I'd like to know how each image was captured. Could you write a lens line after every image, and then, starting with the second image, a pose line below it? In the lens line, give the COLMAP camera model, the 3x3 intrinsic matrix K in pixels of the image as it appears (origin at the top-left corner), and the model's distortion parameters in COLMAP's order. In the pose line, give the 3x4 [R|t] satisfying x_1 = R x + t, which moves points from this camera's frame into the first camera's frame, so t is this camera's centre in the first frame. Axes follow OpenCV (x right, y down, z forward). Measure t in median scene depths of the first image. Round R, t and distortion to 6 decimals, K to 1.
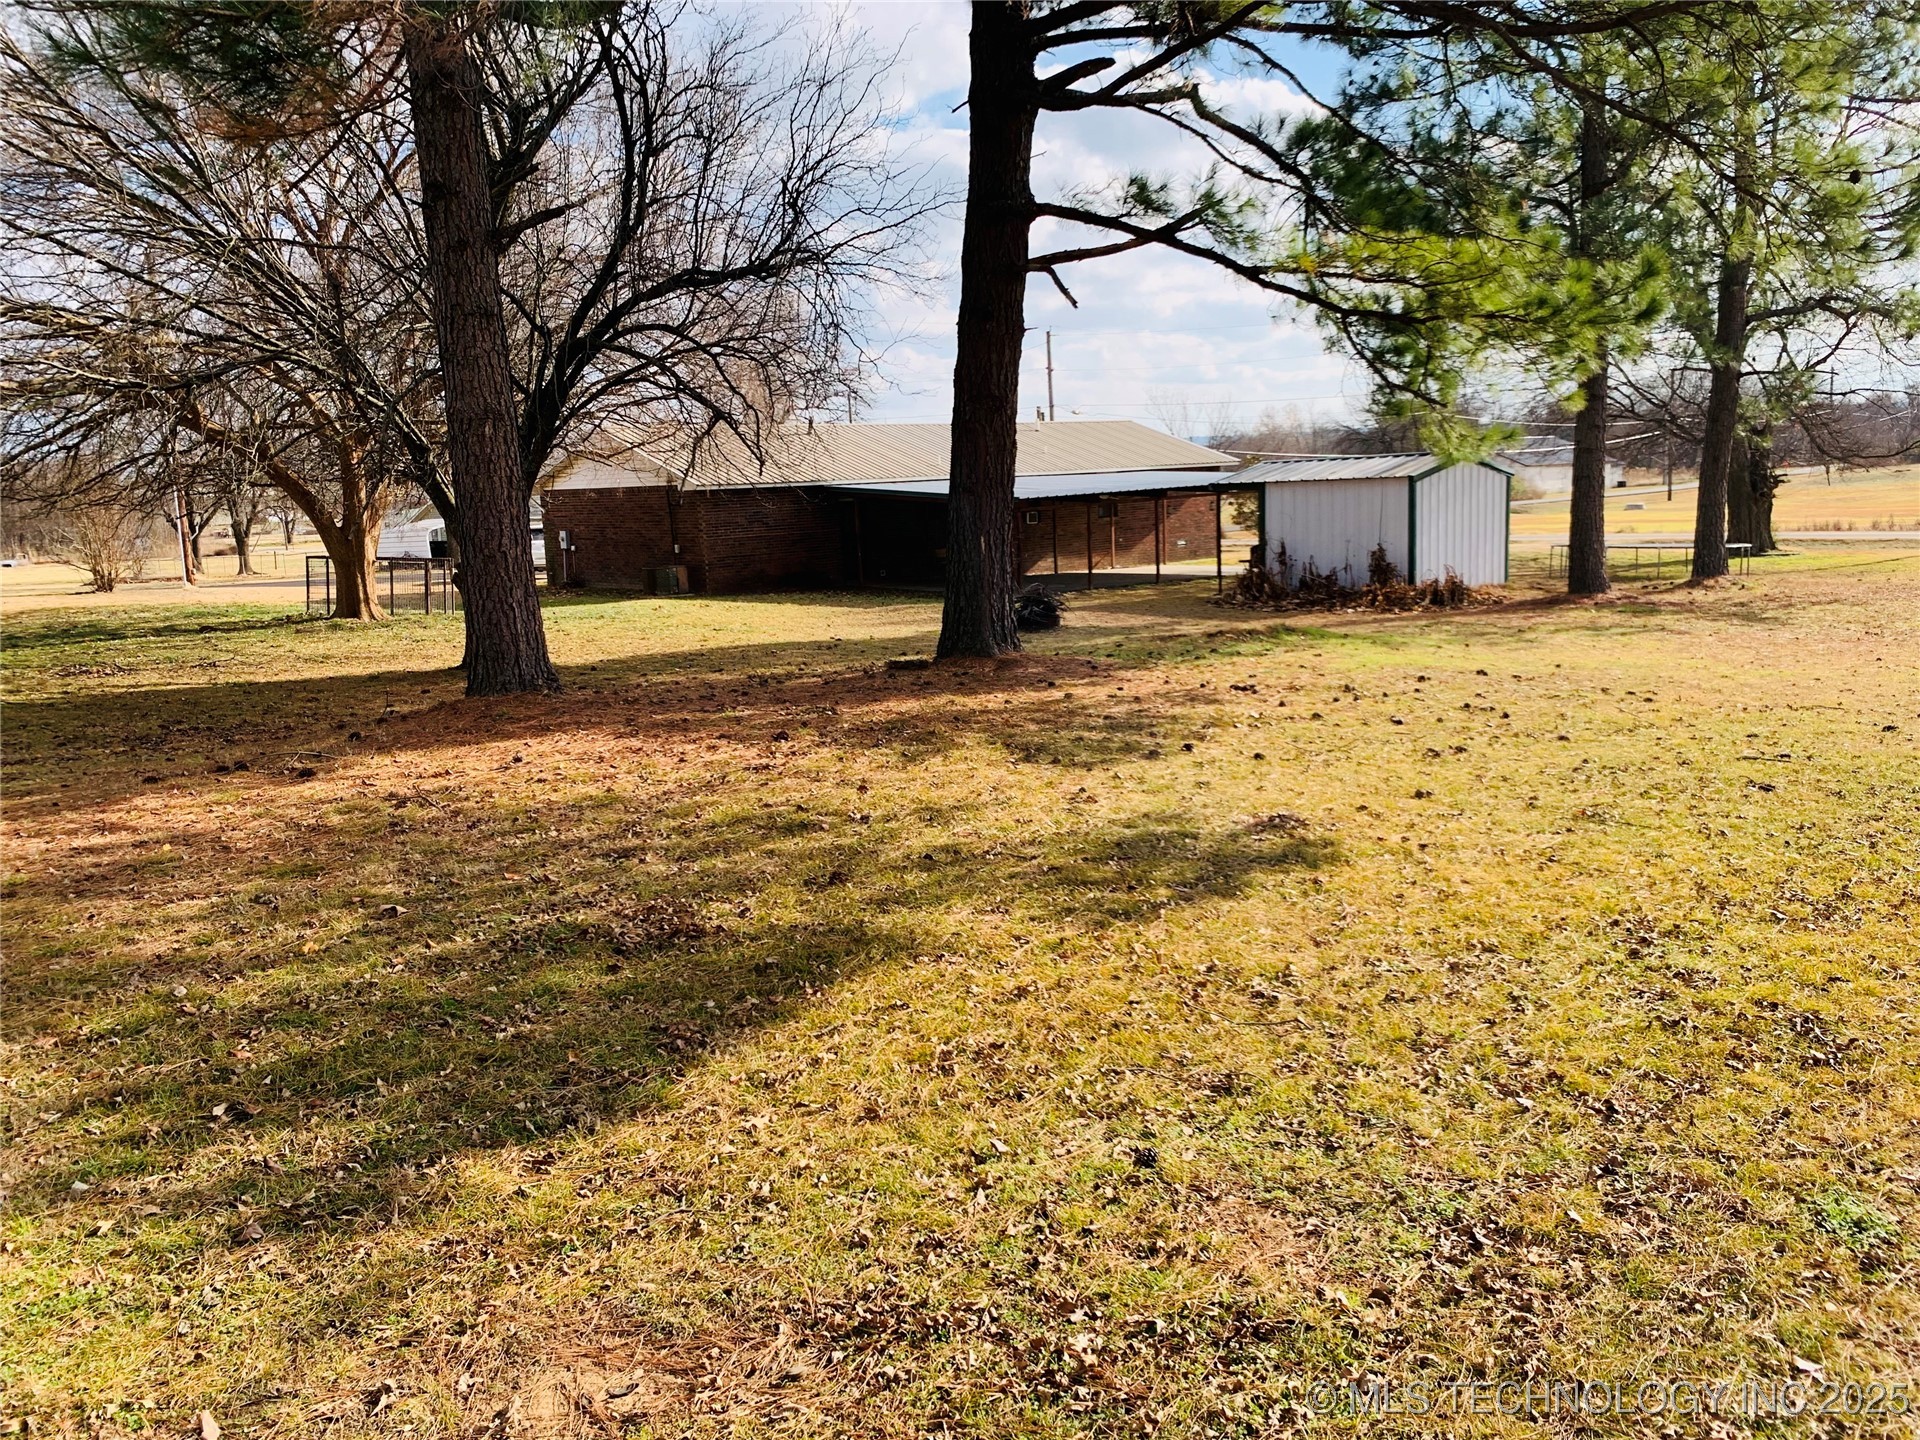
lens RADIAL K [[1490.5, 0, 960.0], [0, 1490.5, 720.0], [0, 0, 1]] dist [0.001695, -0.000550]
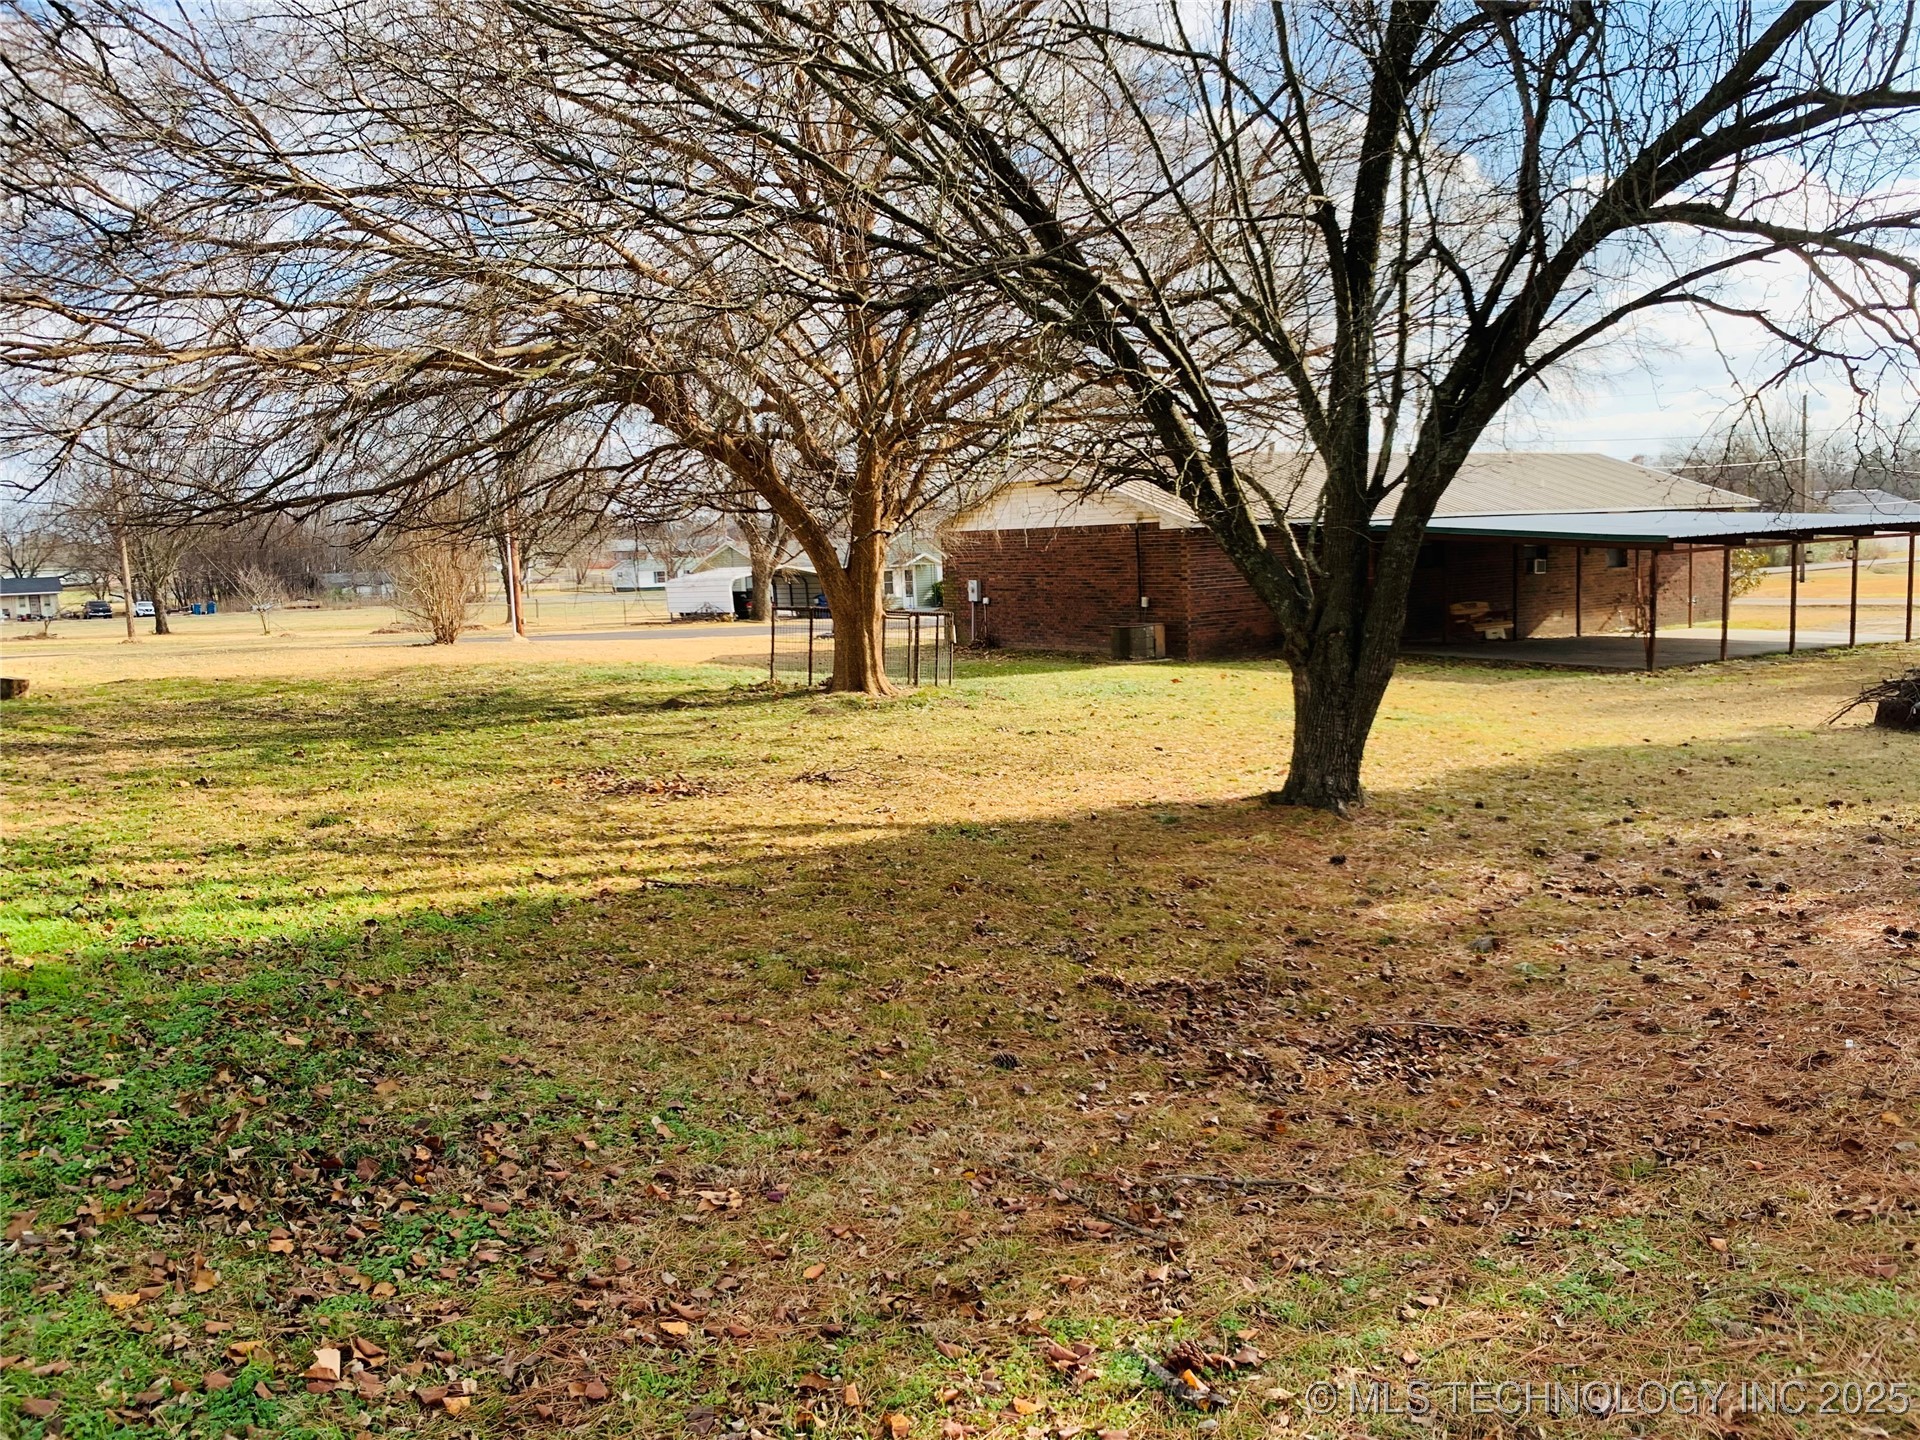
lens RADIAL K [[1421.8, 0, 959.6], [0, 1421.8, 694.7], [0, 0, 1]] dist [0.027011, 0.001811]
pose [[0.995368, 0.018380, -0.094365, -0.557823], [-0.023163, 0.998488, -0.049844, -0.063412], [0.093306, 0.051799, 0.994289, 0.594243]]
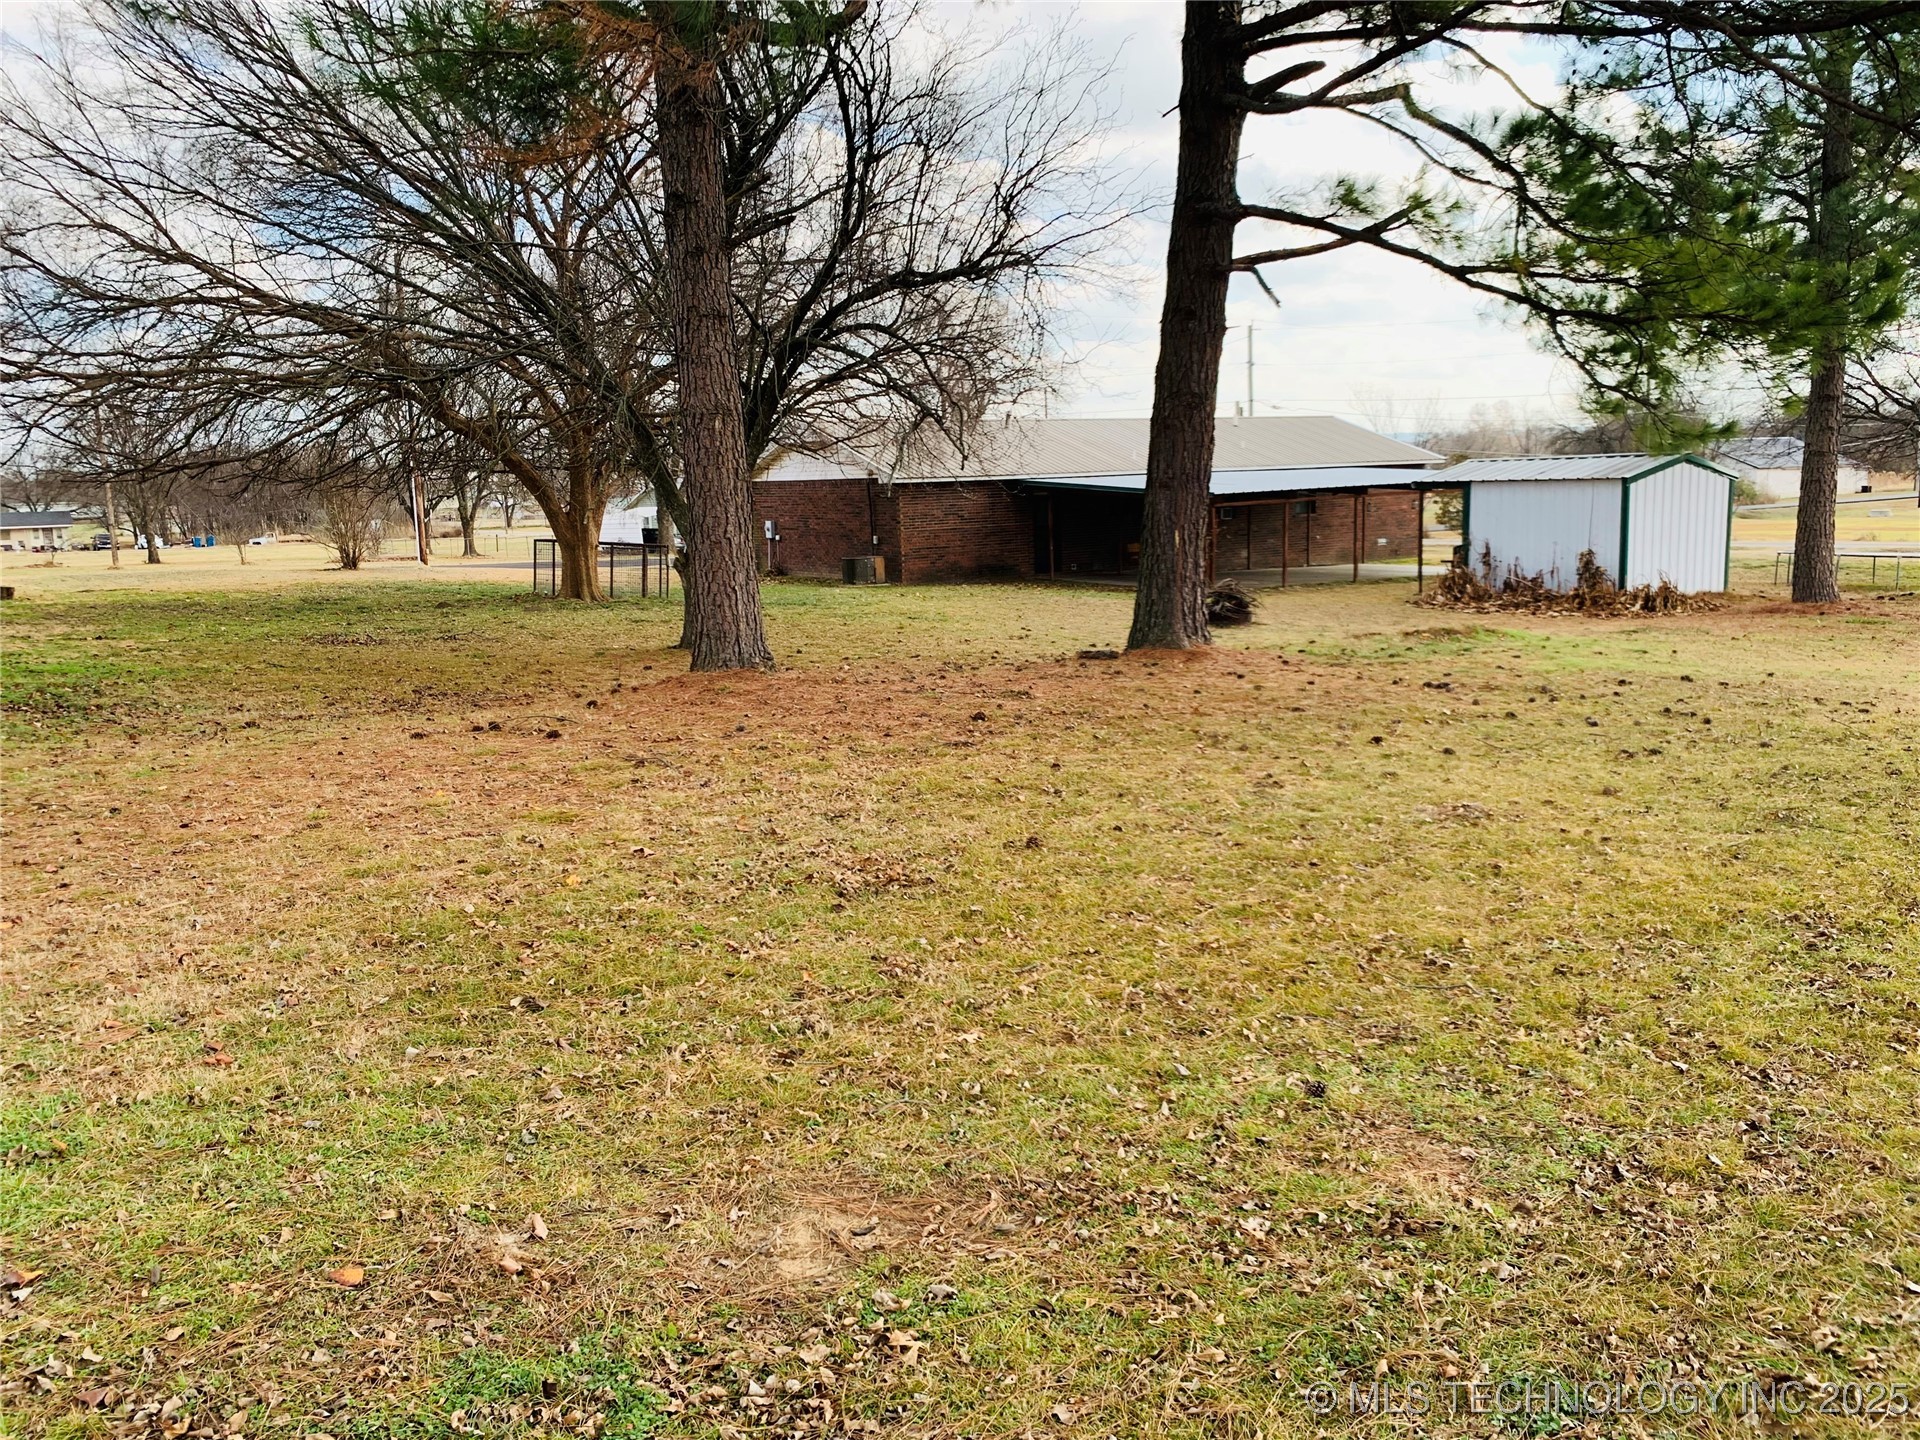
lens RADIAL K [[1491.3, 0, 966.0], [0, 1491.3, 713.0], [0, 0, 1]] dist [0.008653, -0.001206]
pose [[0.992202, 0.032653, -0.120284, -0.002453], [-0.032777, 0.999462, 0.000945, 0.005824], [0.120250, 0.003005, 0.992739, -0.037156]]
